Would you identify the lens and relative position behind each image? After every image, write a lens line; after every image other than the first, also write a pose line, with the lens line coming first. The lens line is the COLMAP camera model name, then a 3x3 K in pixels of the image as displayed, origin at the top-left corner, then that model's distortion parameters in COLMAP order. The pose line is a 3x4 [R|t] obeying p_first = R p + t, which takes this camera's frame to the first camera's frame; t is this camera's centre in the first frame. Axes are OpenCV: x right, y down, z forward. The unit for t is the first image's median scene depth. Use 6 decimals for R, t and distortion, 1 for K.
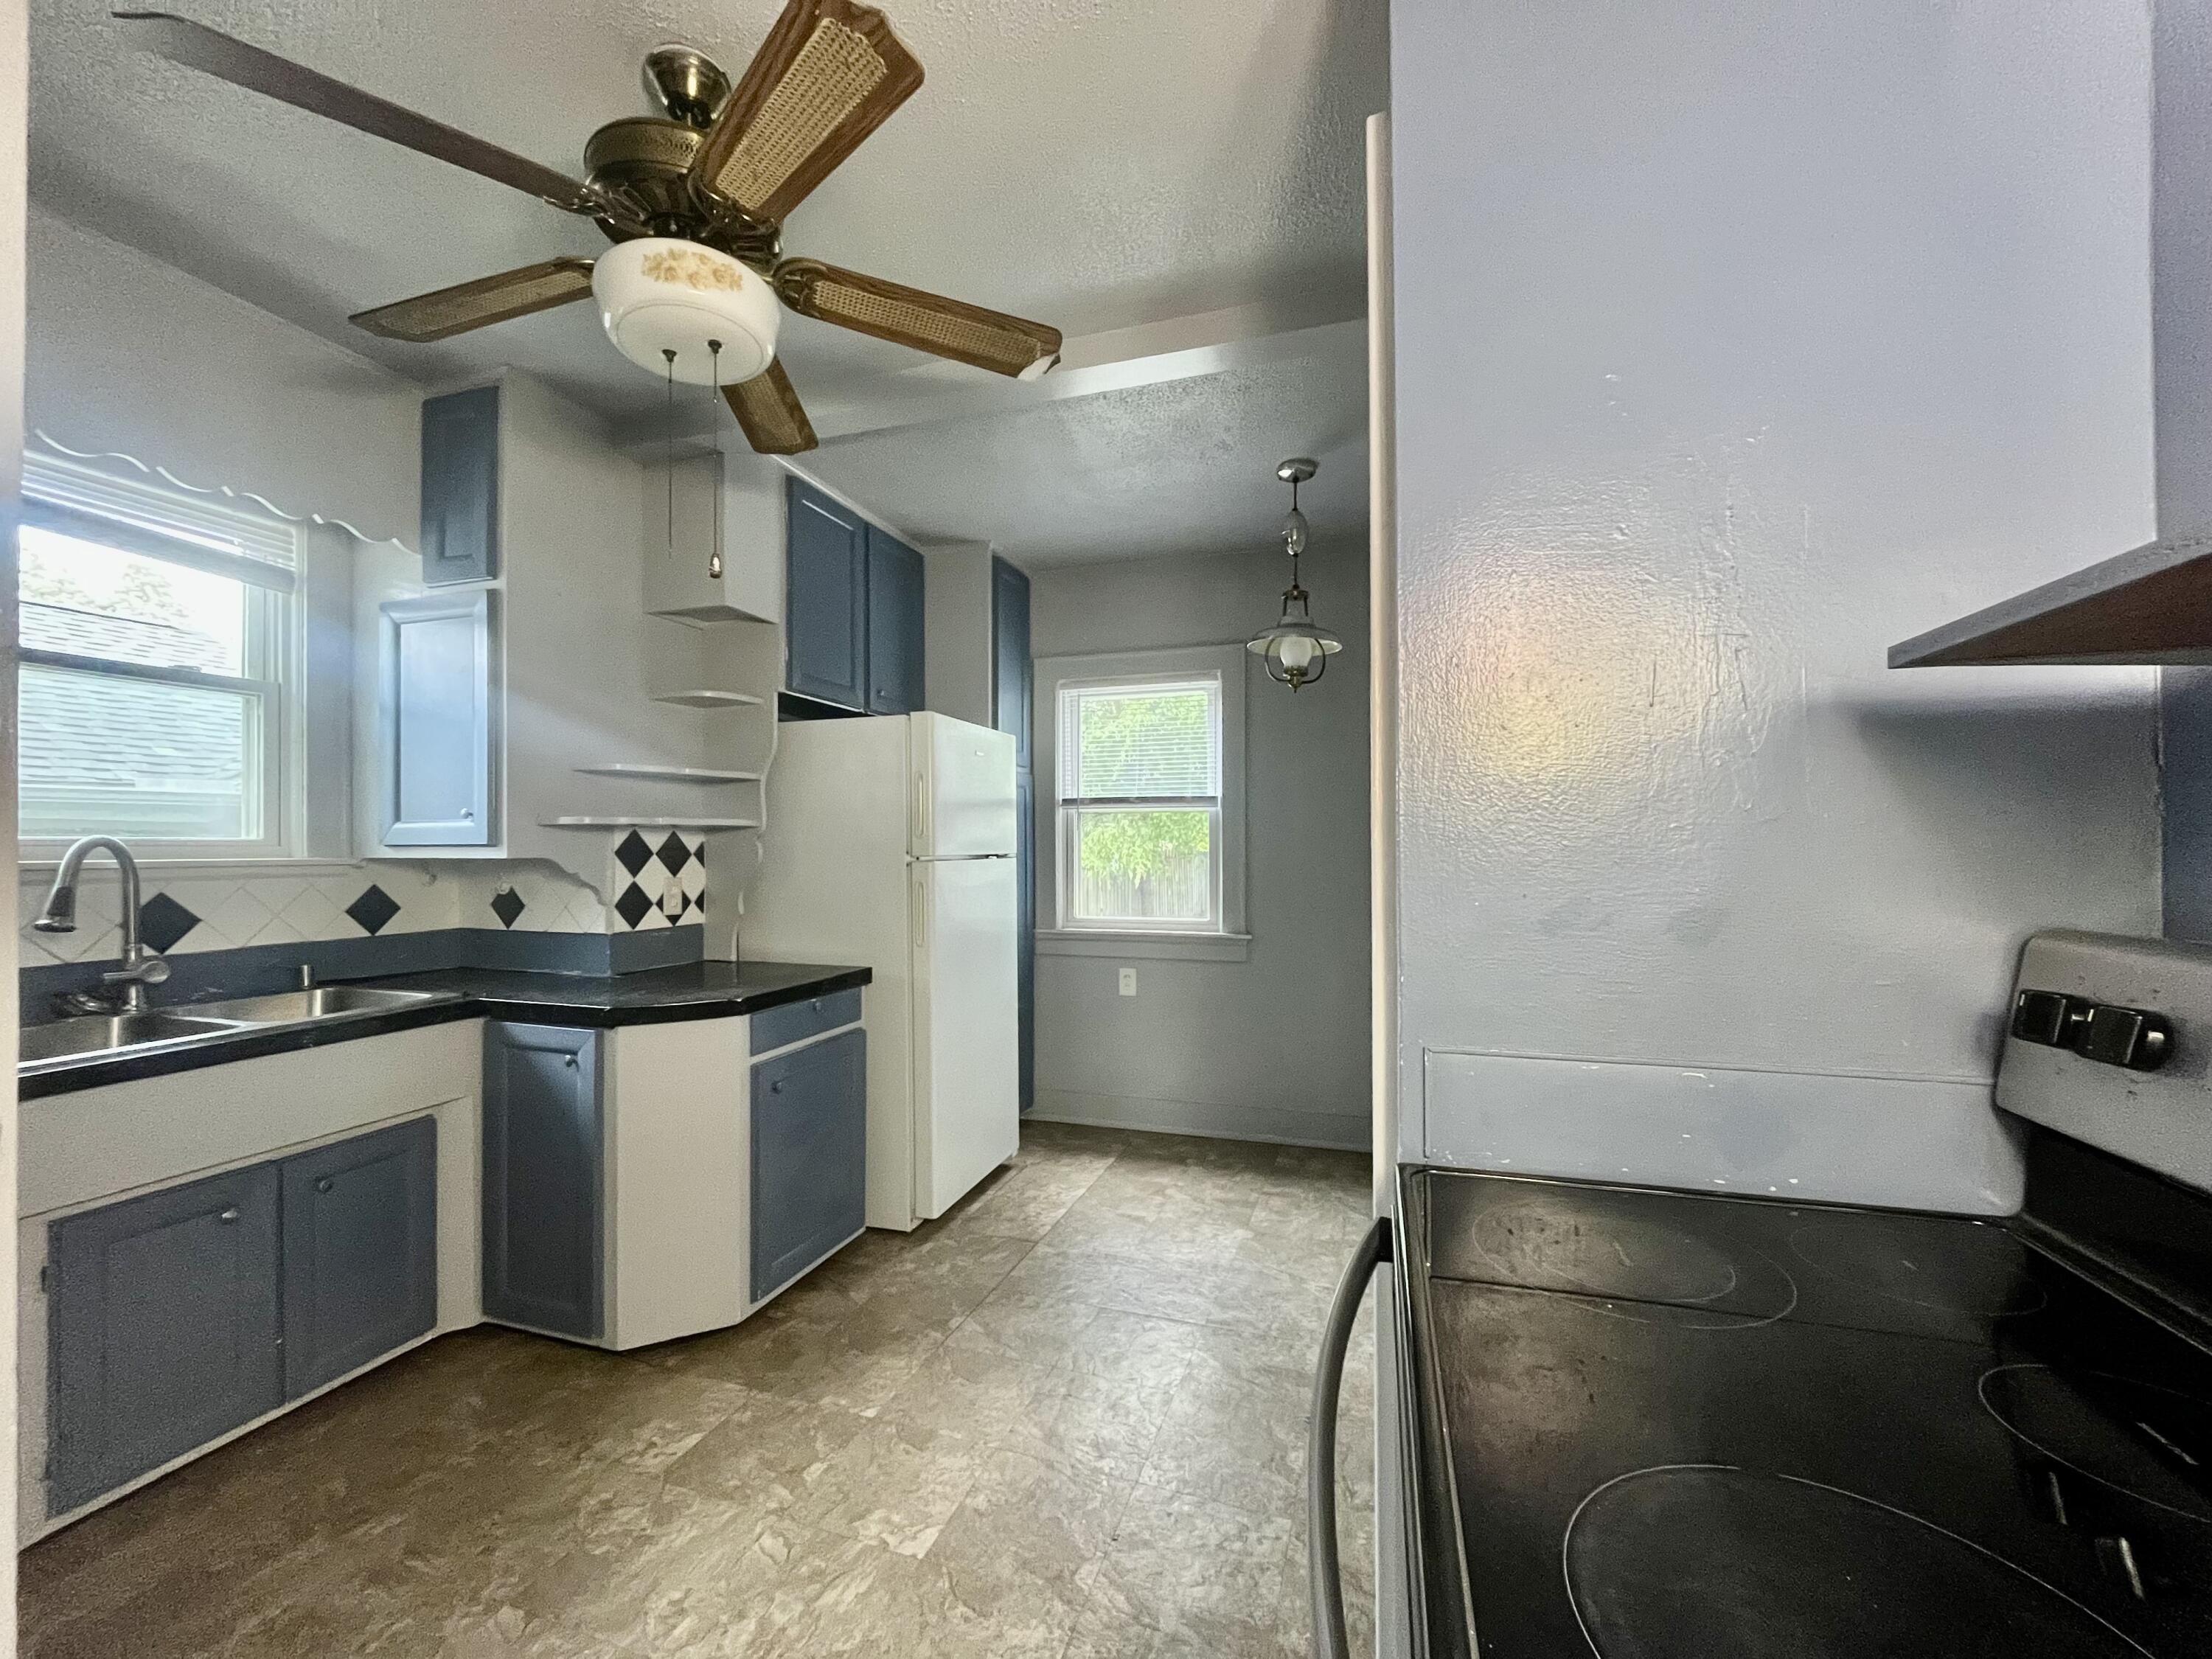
lens RADIAL K [[894.6, 0, 1101.8], [0, 894.6, 844.1], [0, 0, 1]] dist [-0.003180, -0.000125]
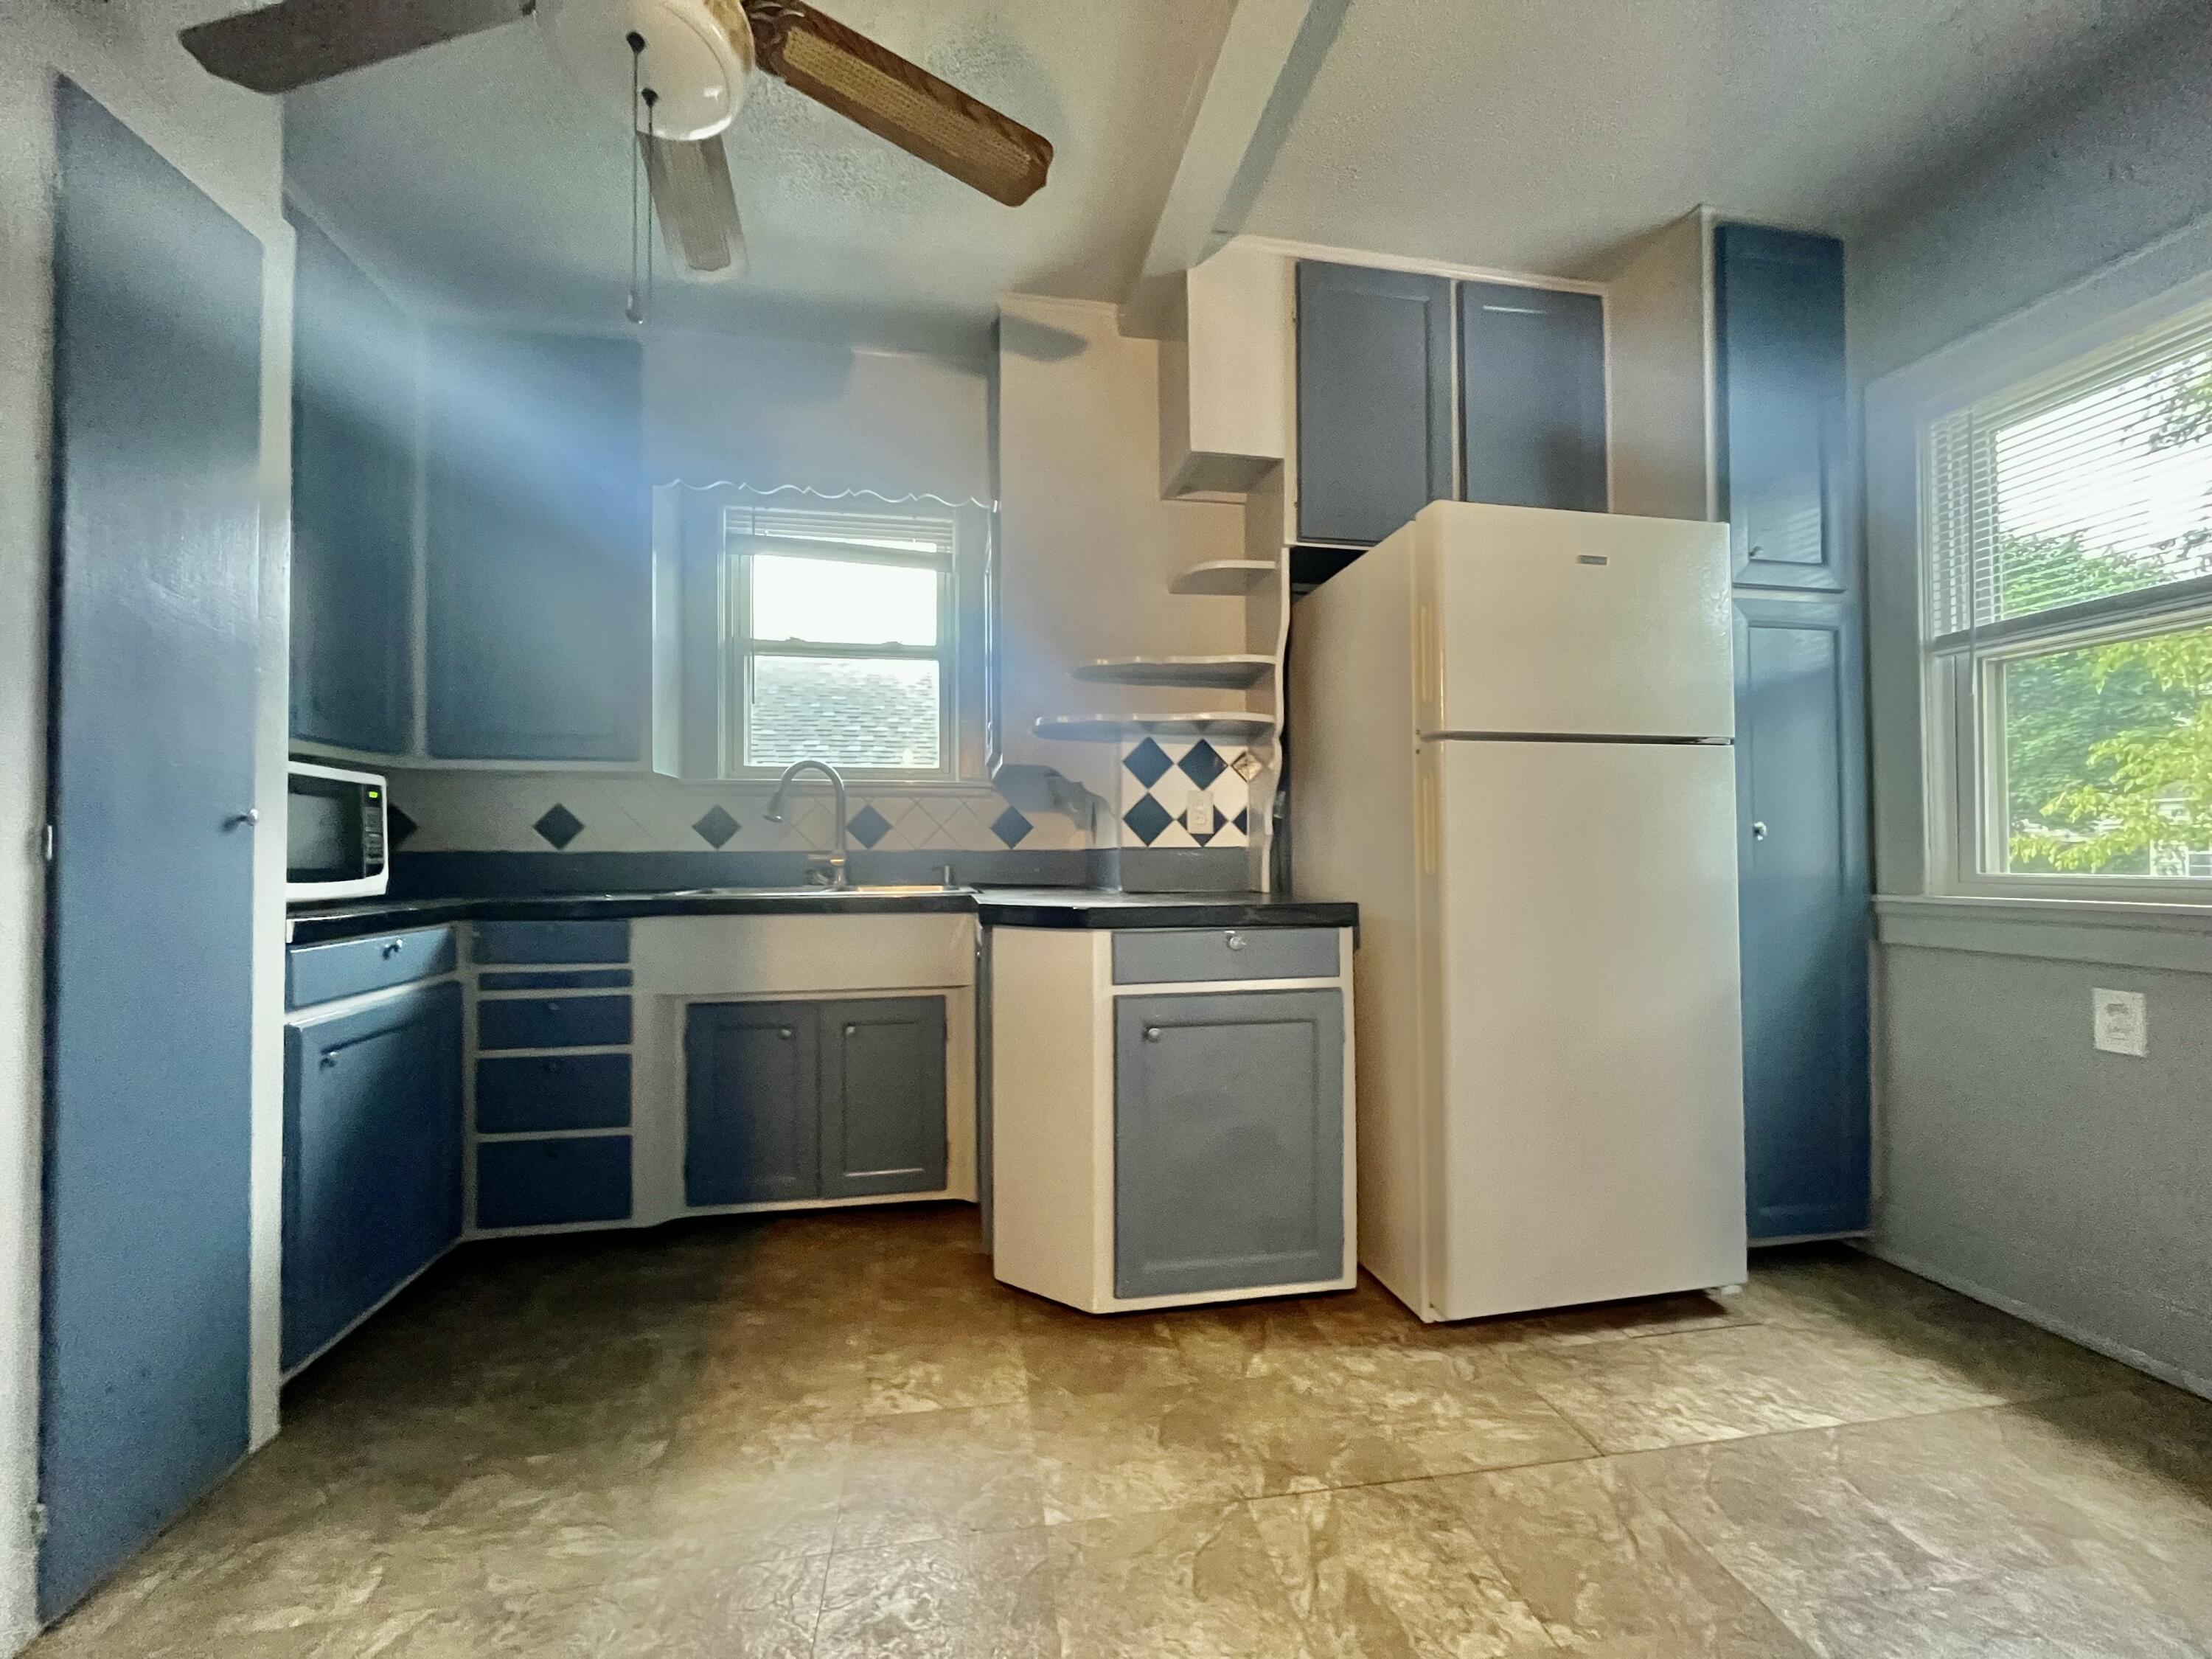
lens RADIAL K [[883.6, 0, 1107.3], [0, 883.6, 844.3], [0, 0, 1]] dist [-0.003352, -0.000017]
pose [[0.471928, -0.011786, -0.881558, 0.242843], [0.004201, 0.999929, -0.011120, 0.098482], [0.881627, 0.001545, 0.471945, 0.506779]]
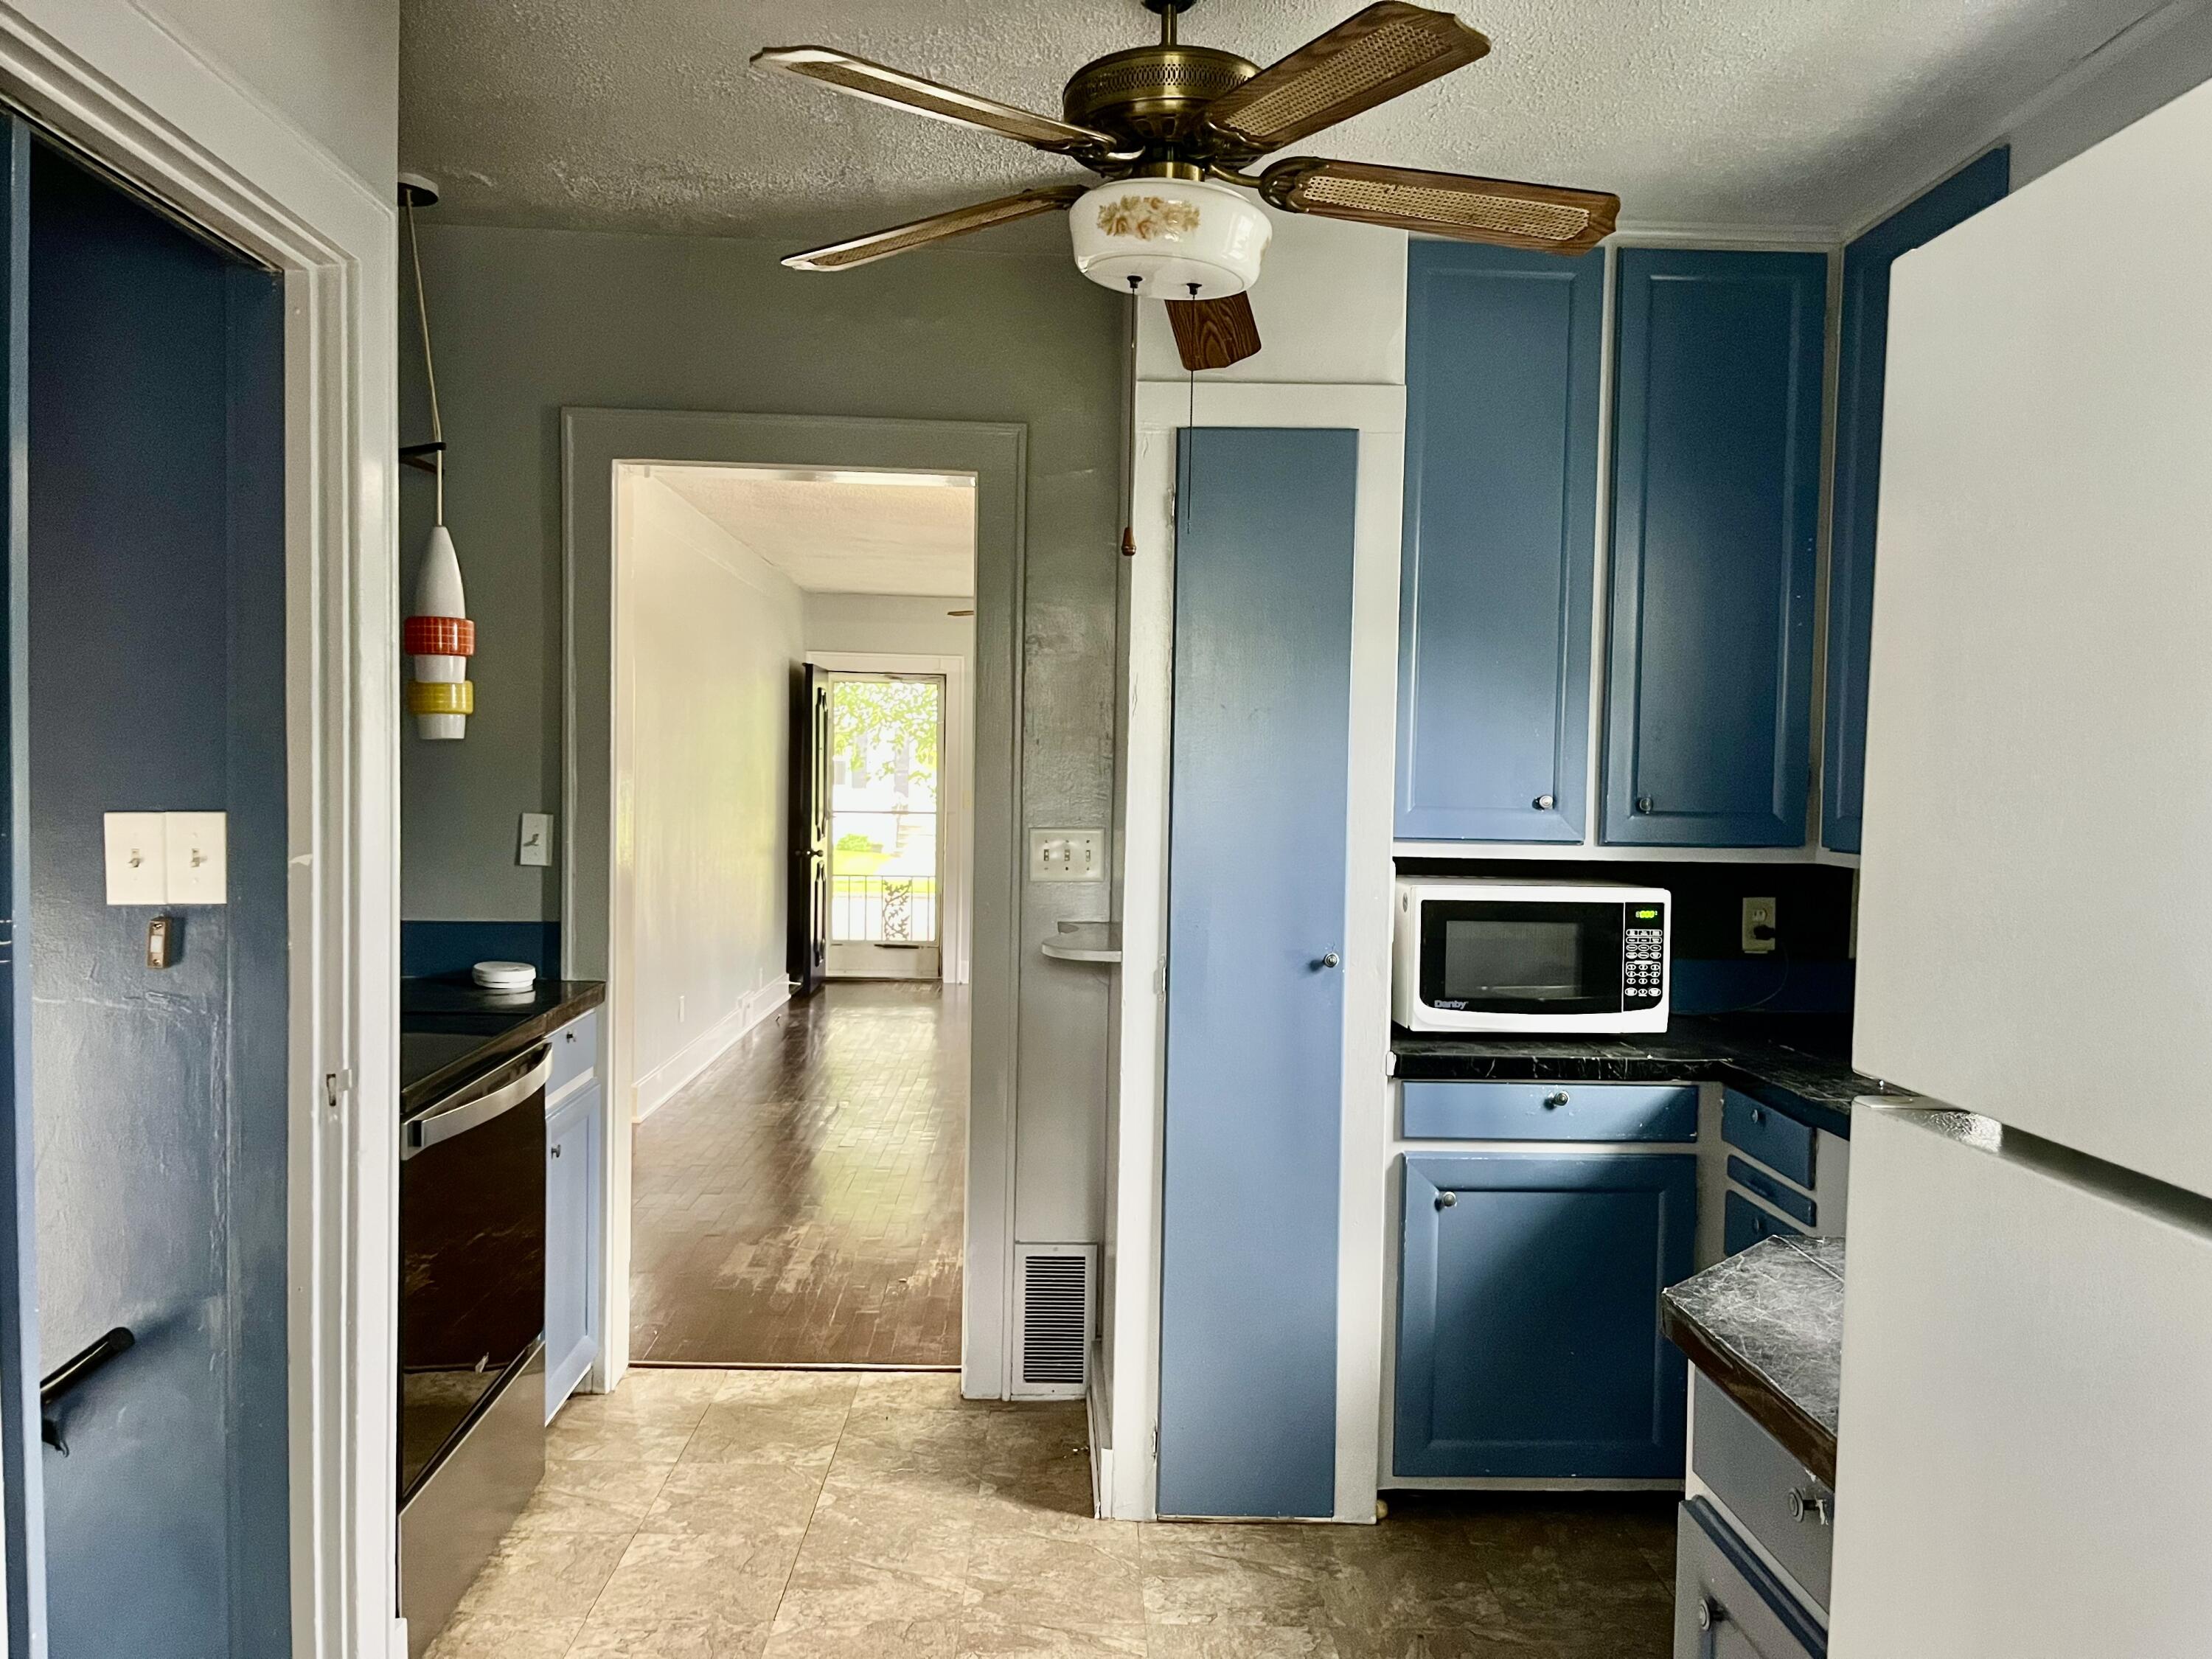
lens RADIAL K [[1686.3, 0, 1106.0], [0, 1686.3, 829.5], [0, 0, 1]] dist [0.054964, -0.070121]
pose [[-0.947648, 0.001956, -0.319311, 0.059543], [-0.009519, 0.999364, 0.034373, -0.044303], [0.319175, 0.035613, -0.947026, 1.287398]]
